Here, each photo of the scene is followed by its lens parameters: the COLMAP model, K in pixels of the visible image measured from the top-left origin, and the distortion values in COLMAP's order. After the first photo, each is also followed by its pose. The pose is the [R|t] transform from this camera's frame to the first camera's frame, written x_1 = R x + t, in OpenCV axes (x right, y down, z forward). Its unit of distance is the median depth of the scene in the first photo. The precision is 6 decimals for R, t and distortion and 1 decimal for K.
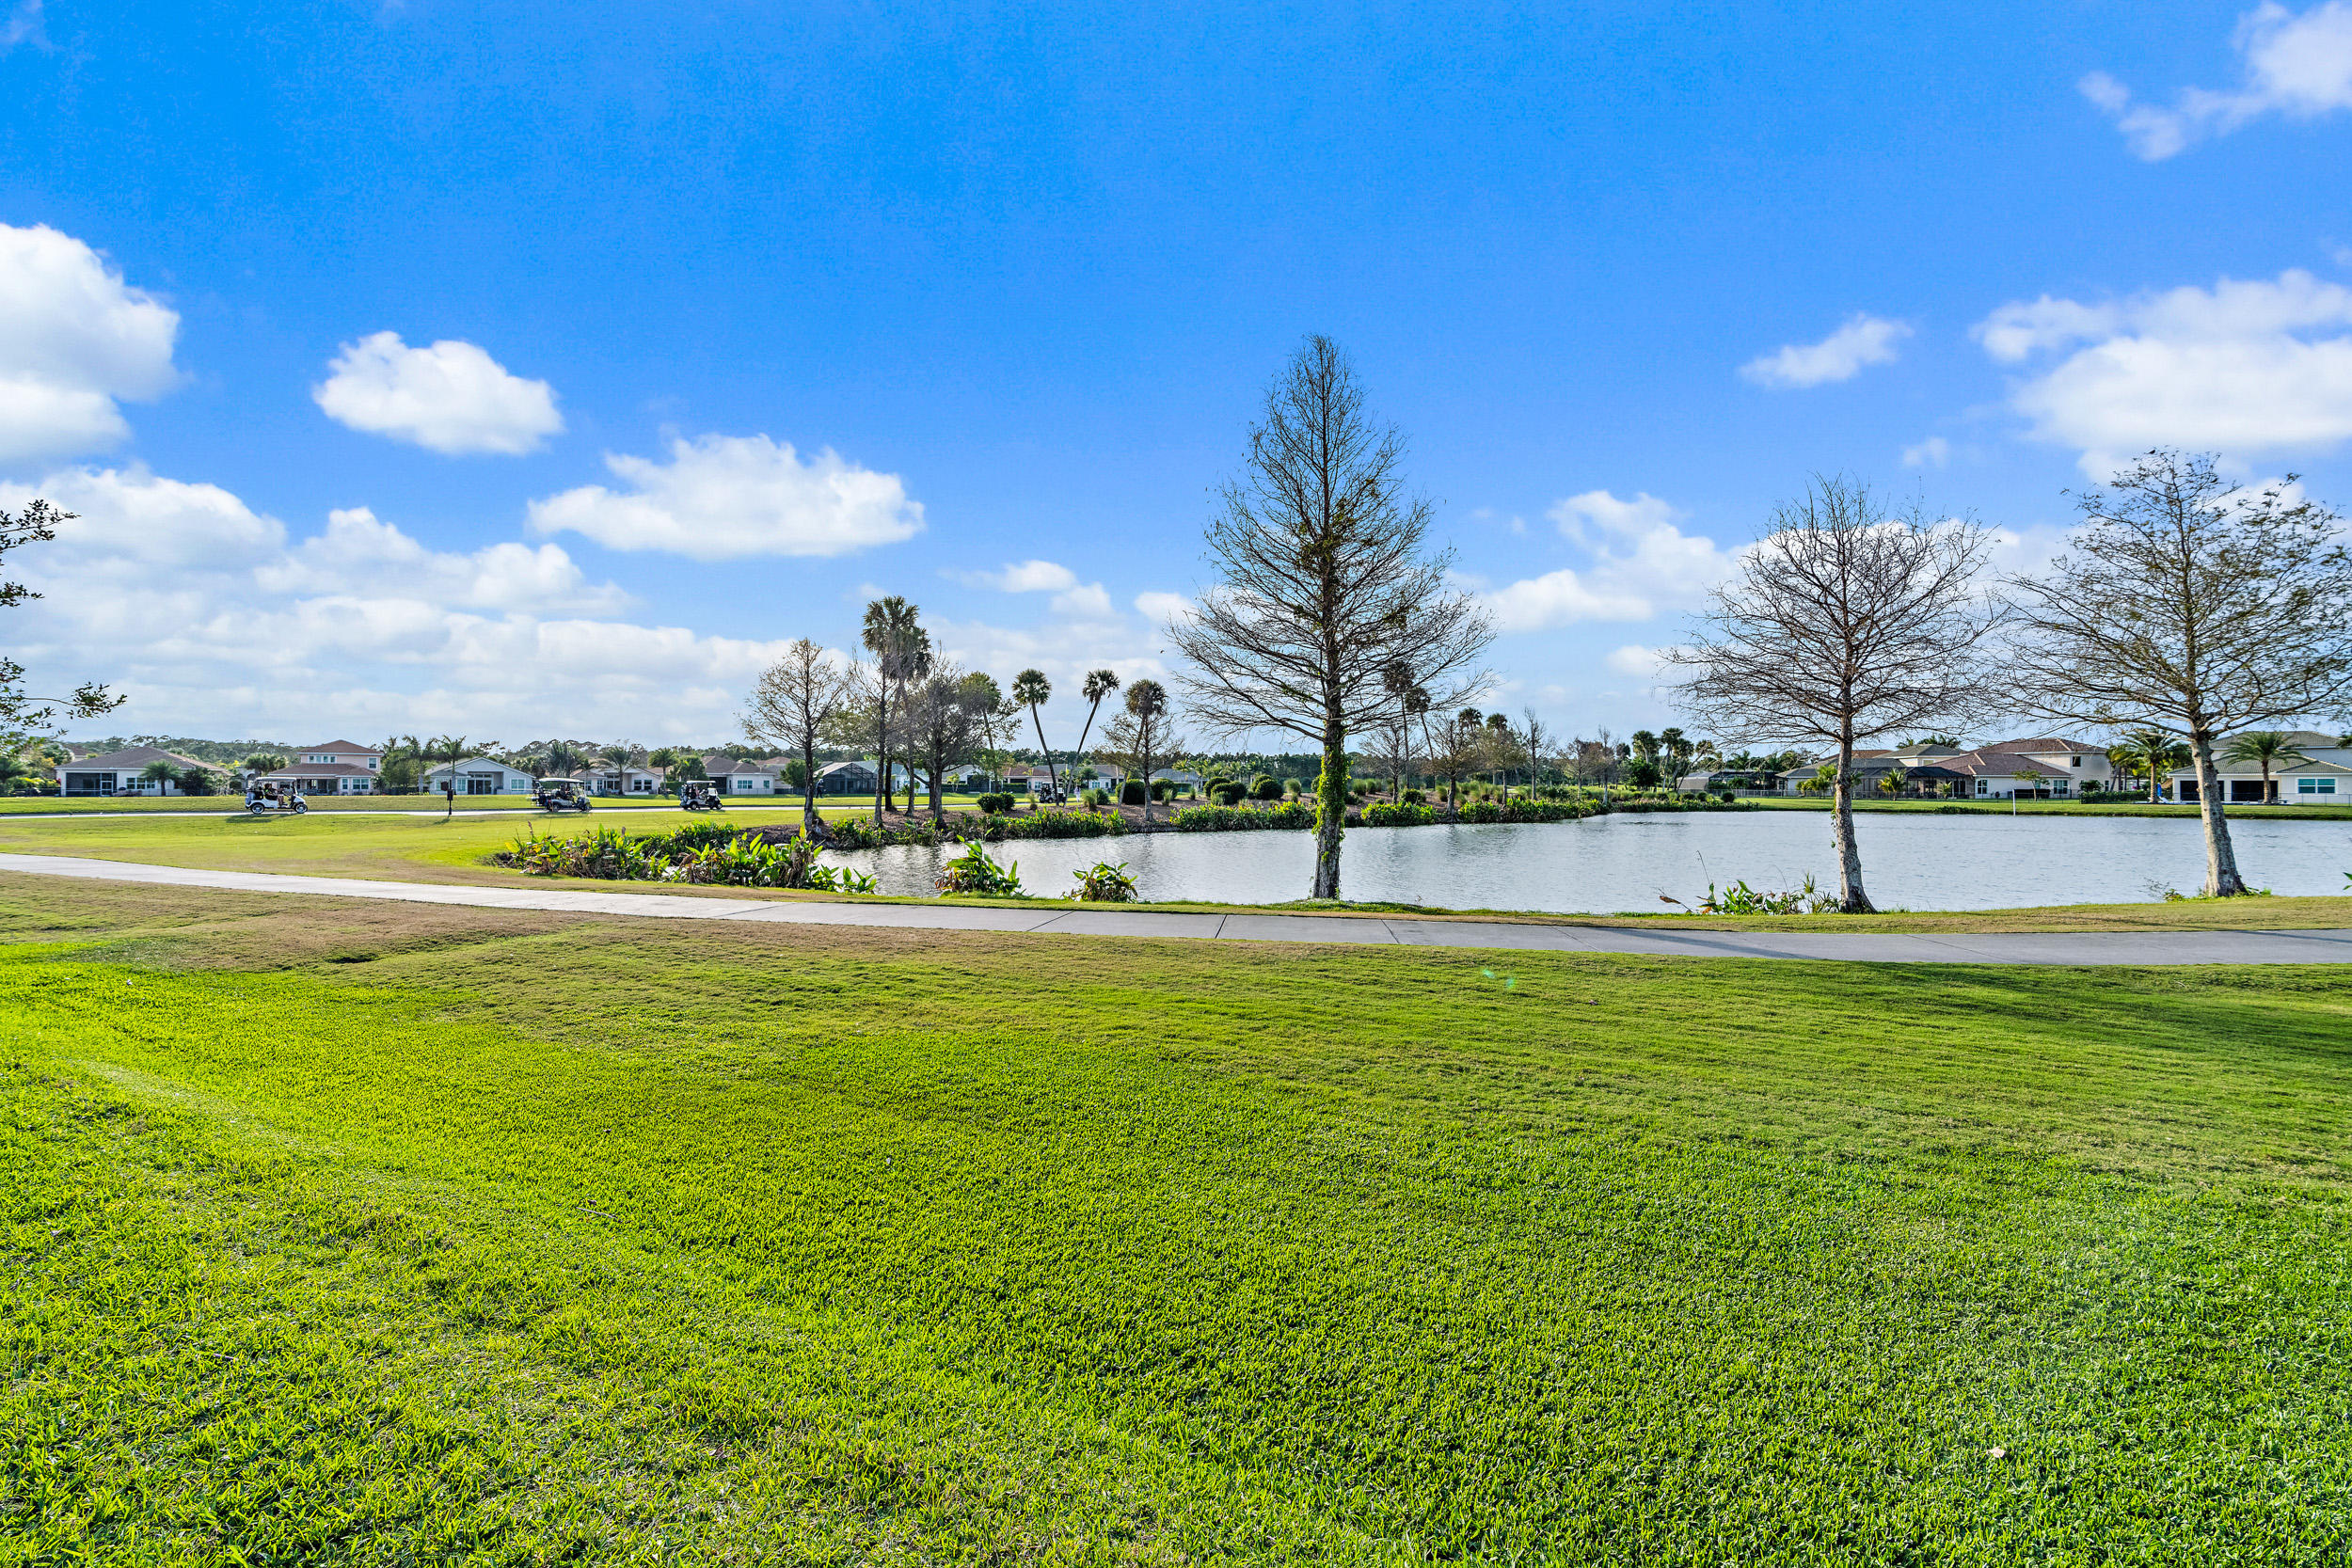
lens RADIAL K [[1066.9, 0, 1171.5], [0, 1066.9, 776.4], [0, 0, 1]] dist [-0.010701, 0.005013]
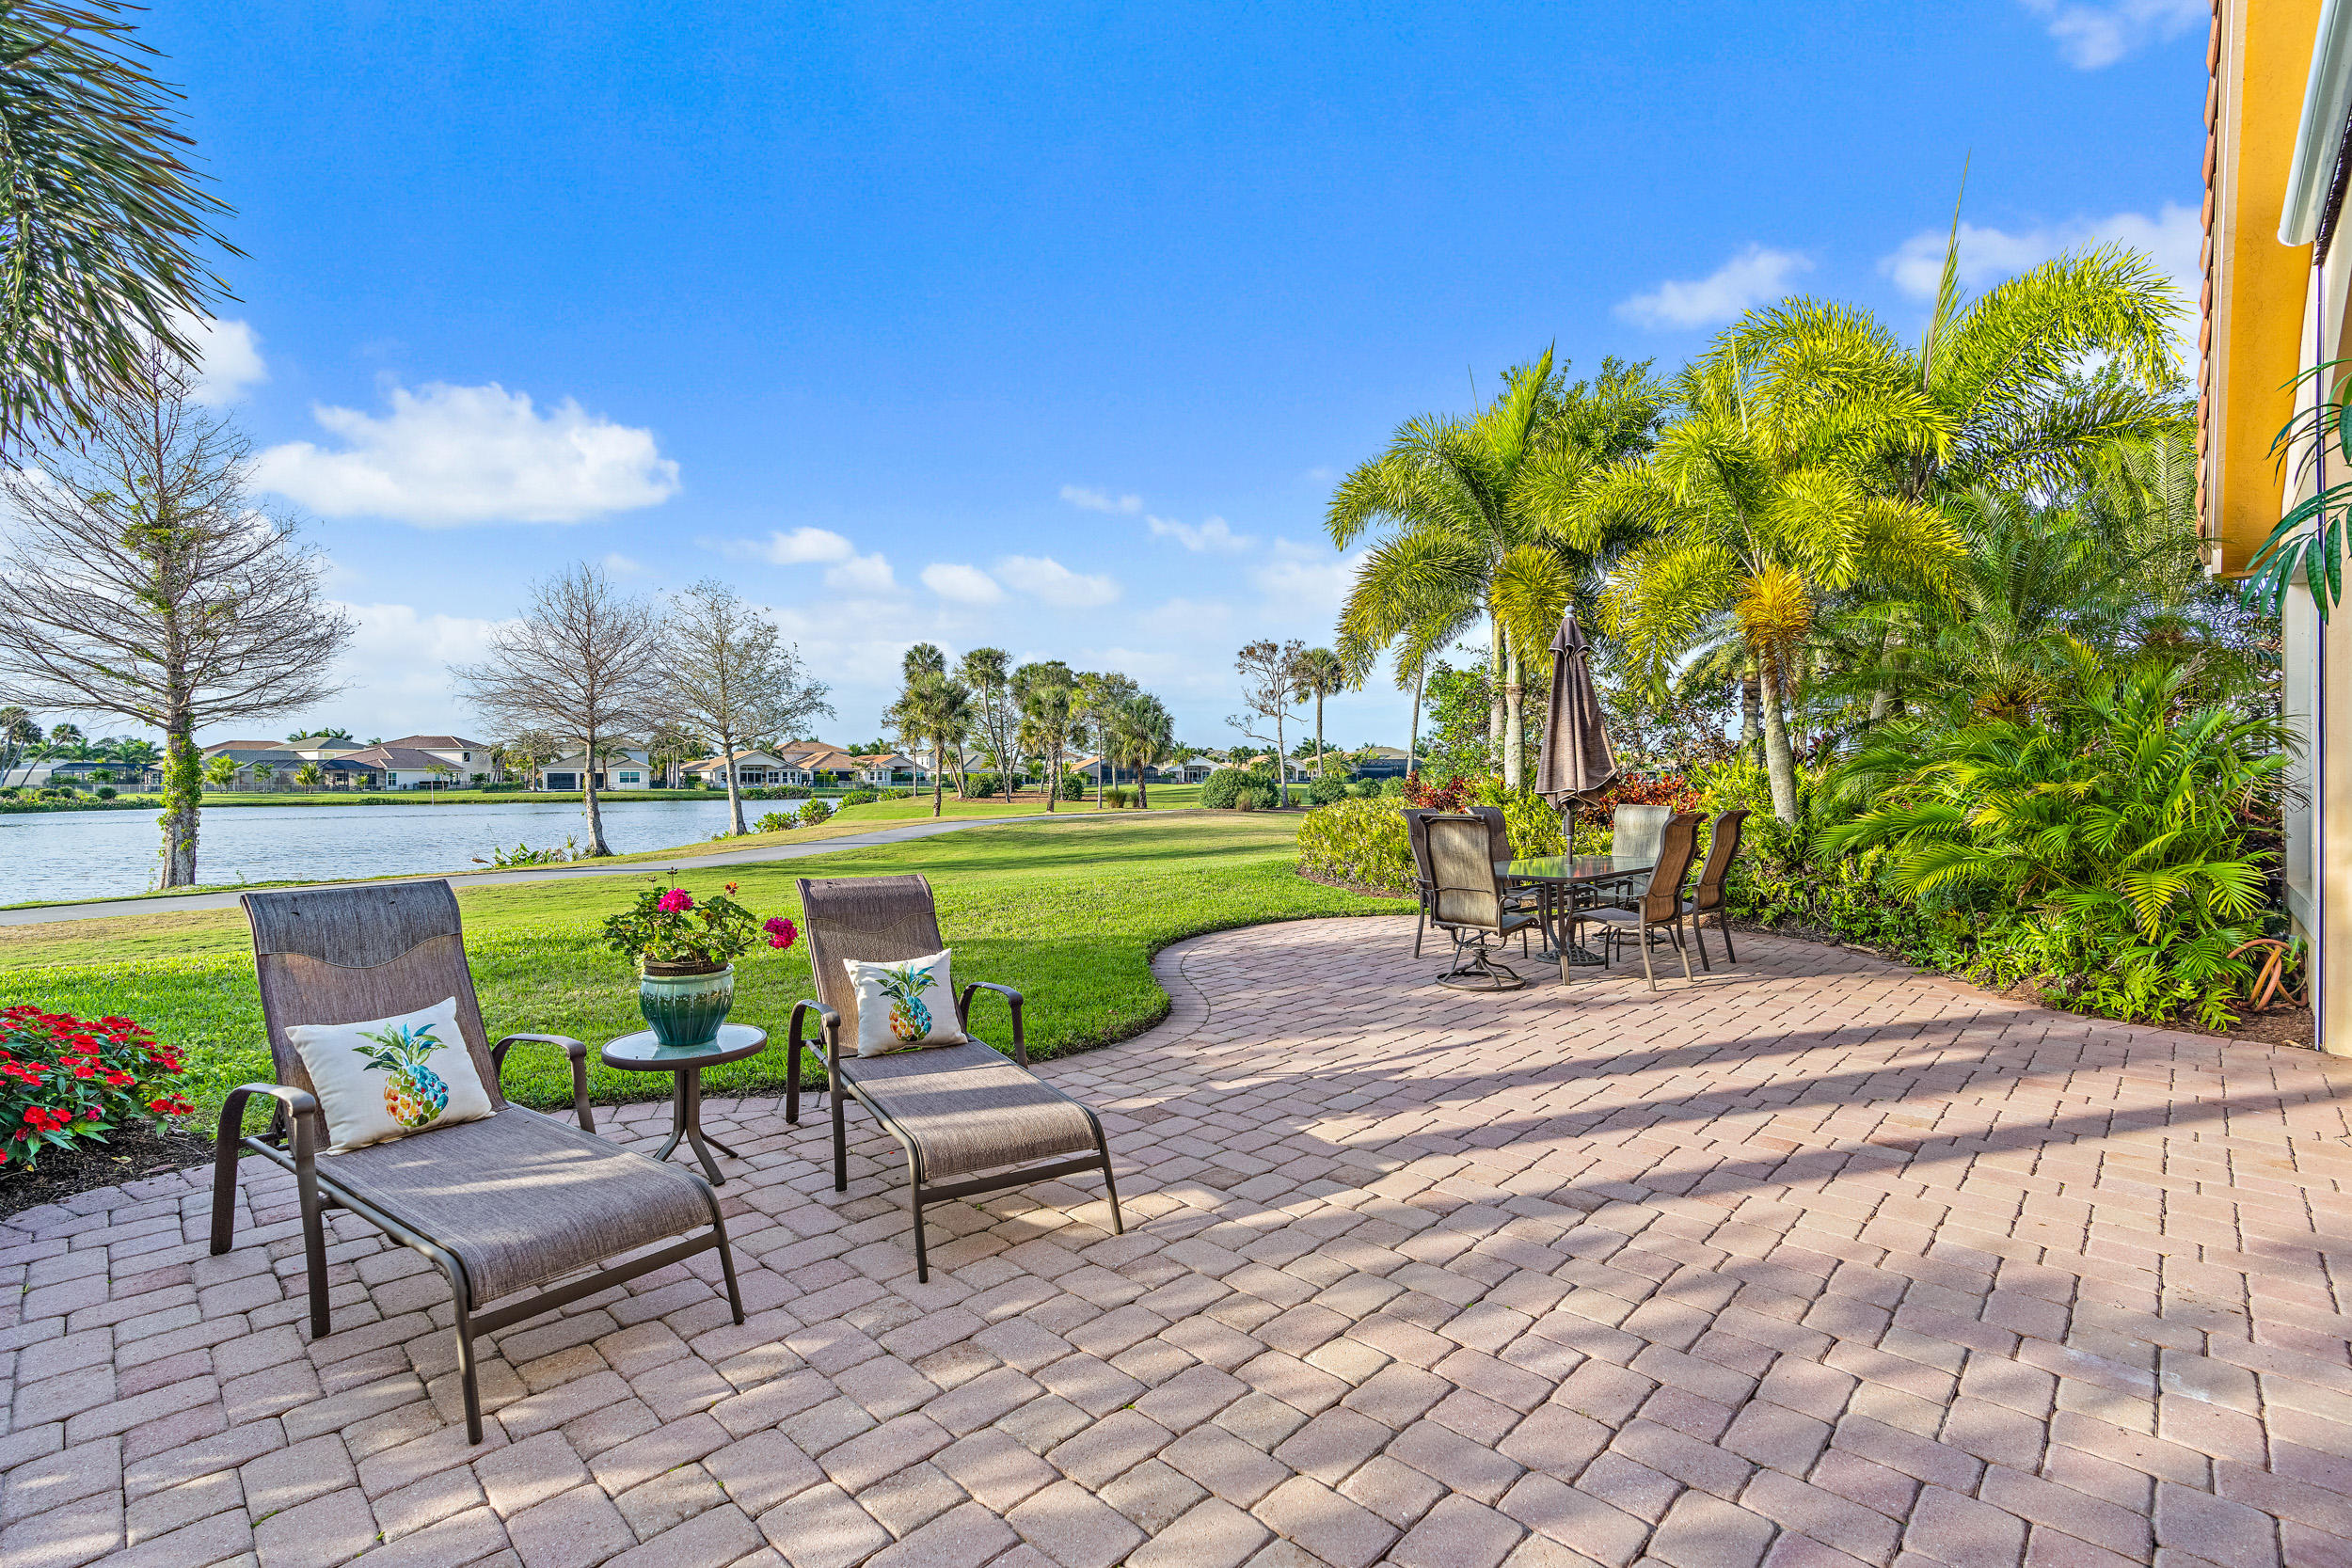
lens RADIAL K [[1056.3, 0, 1179.9], [0, 1056.3, 772.2], [0, 0, 1]] dist [-0.004475, -0.000726]
pose [[0.231933, 0.000668, 0.972732, -0.121075], [-0.002717, 0.999996, -0.000039, 0.000908], [-0.972728, -0.002634, 0.231933, -0.028714]]
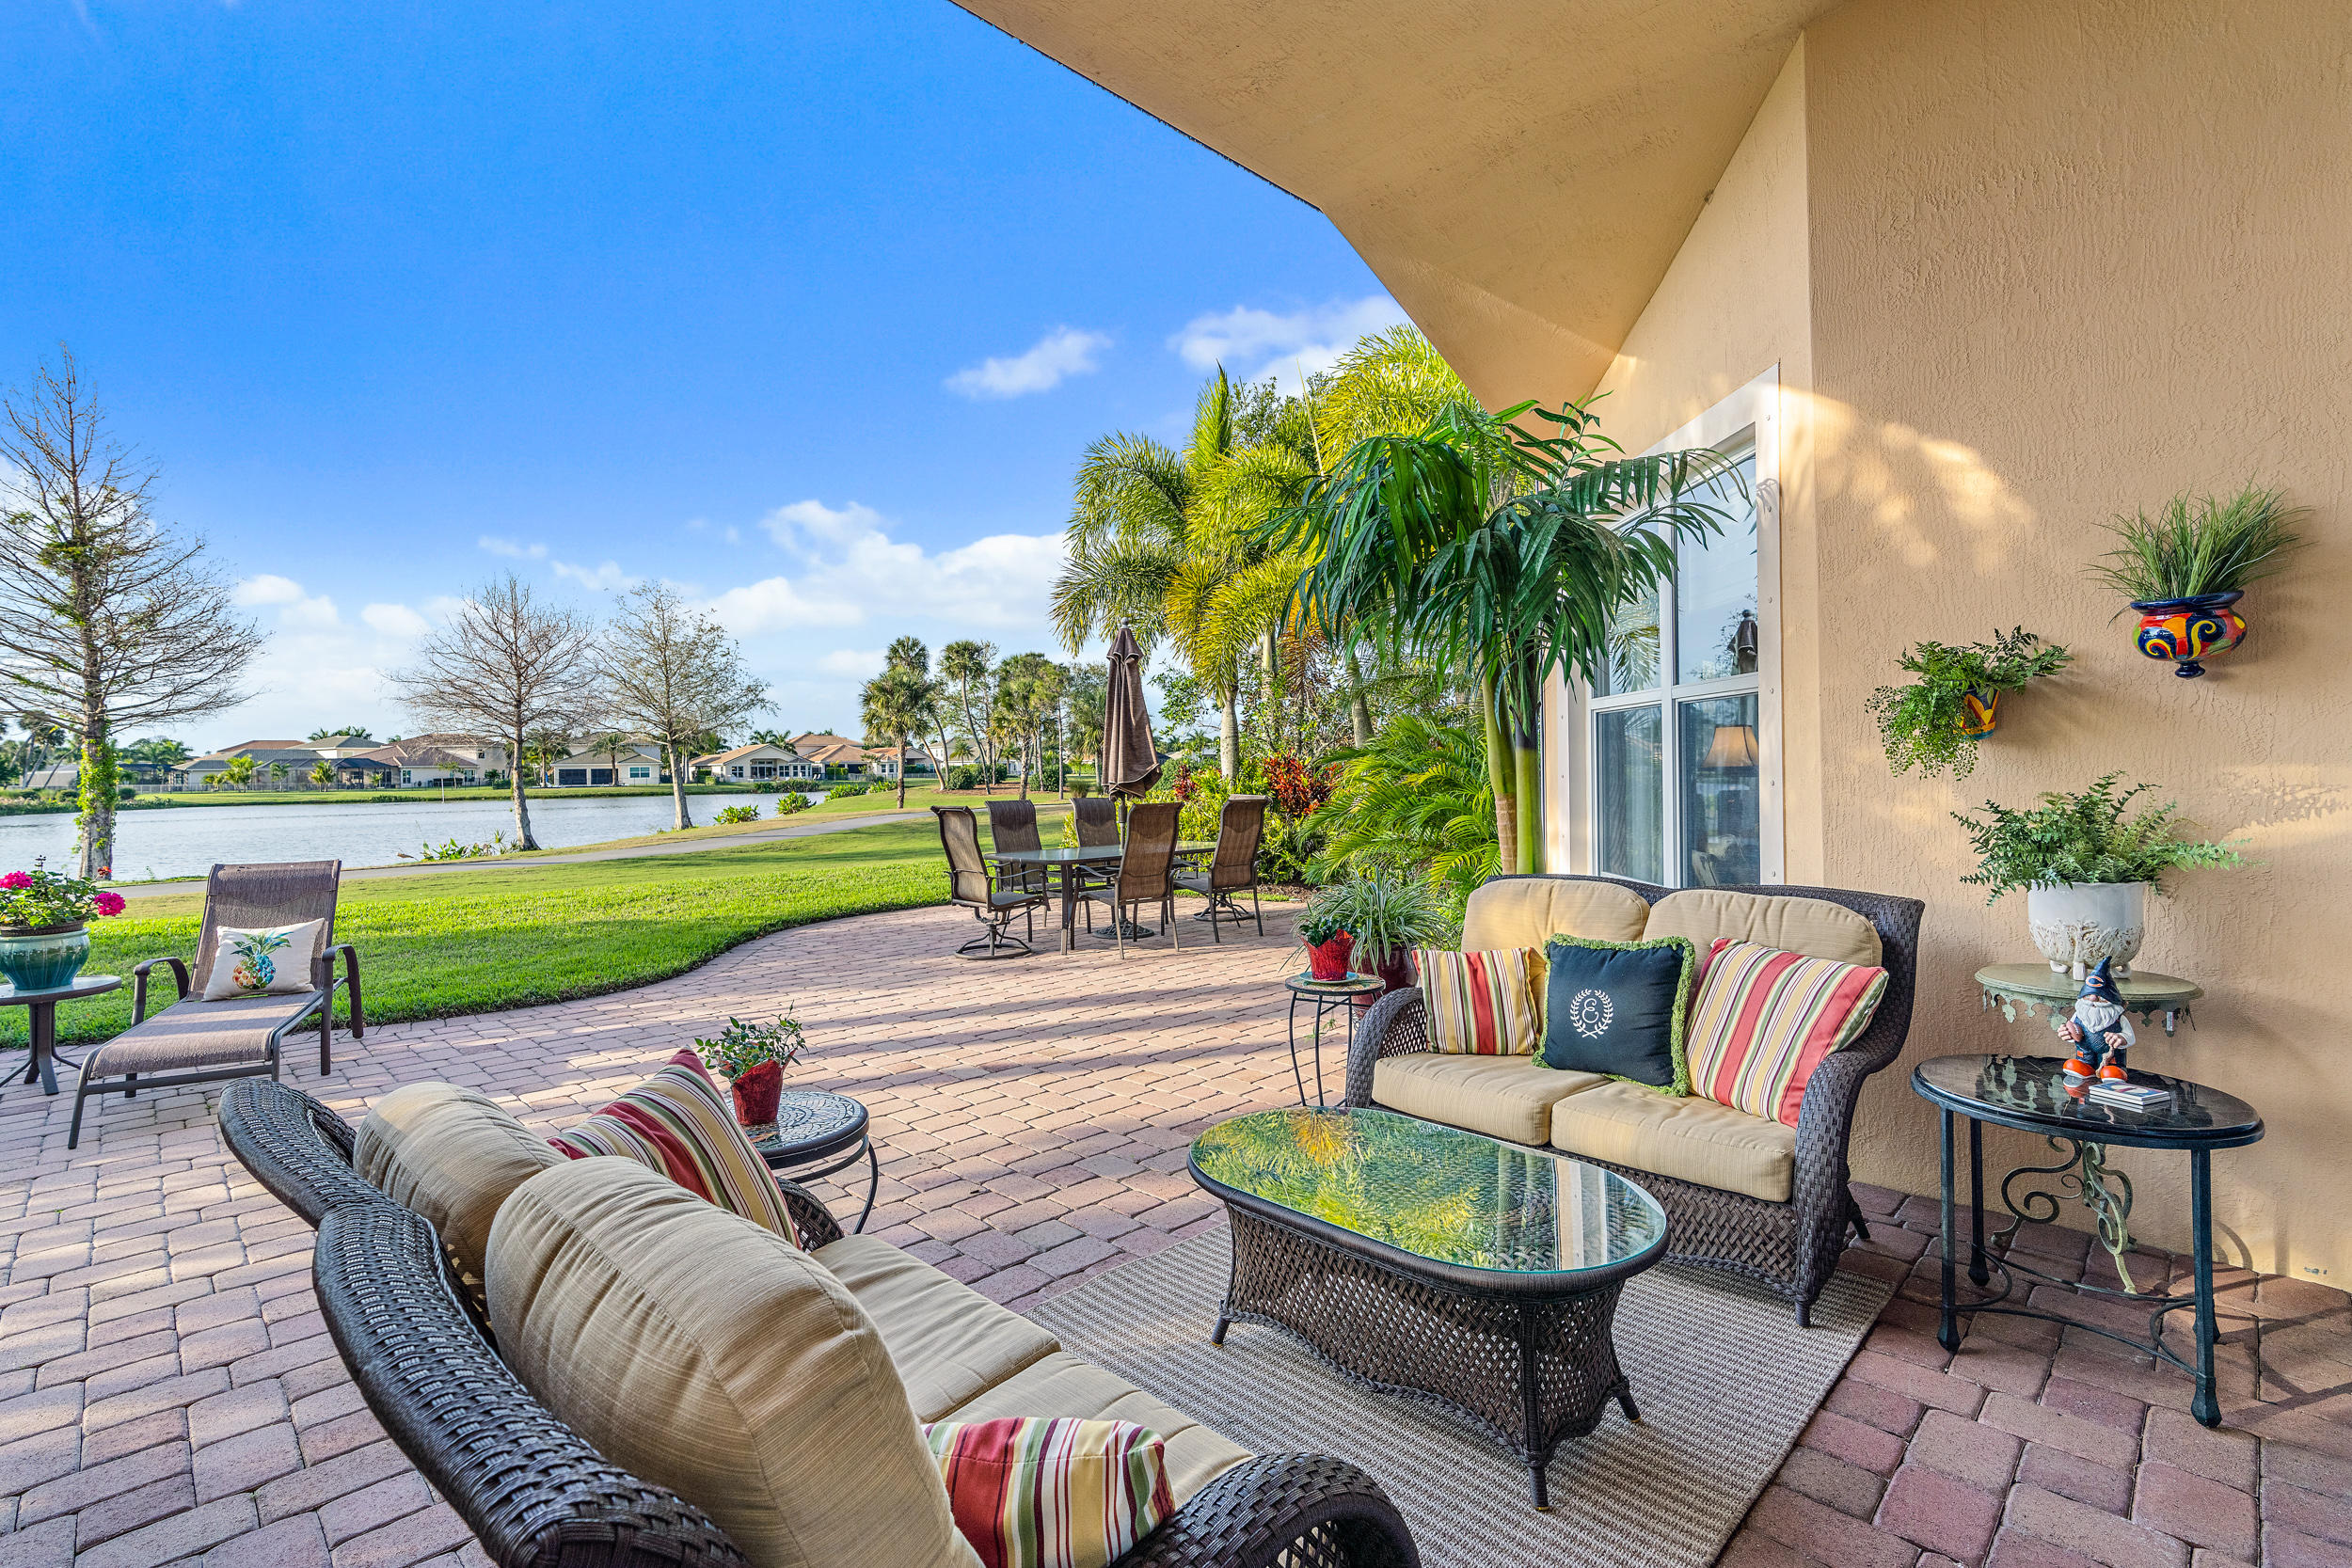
lens RADIAL K [[1074.8, 0, 1174.0], [0, 1074.8, 765.2], [0, 0, 1]] dist [-0.002203, 0.001081]
pose [[0.264371, -0.005639, 0.964405, -0.122998], [0.008102, 0.999961, 0.003626, 0.000414], [-0.964387, 0.006855, 0.264406, -0.065962]]
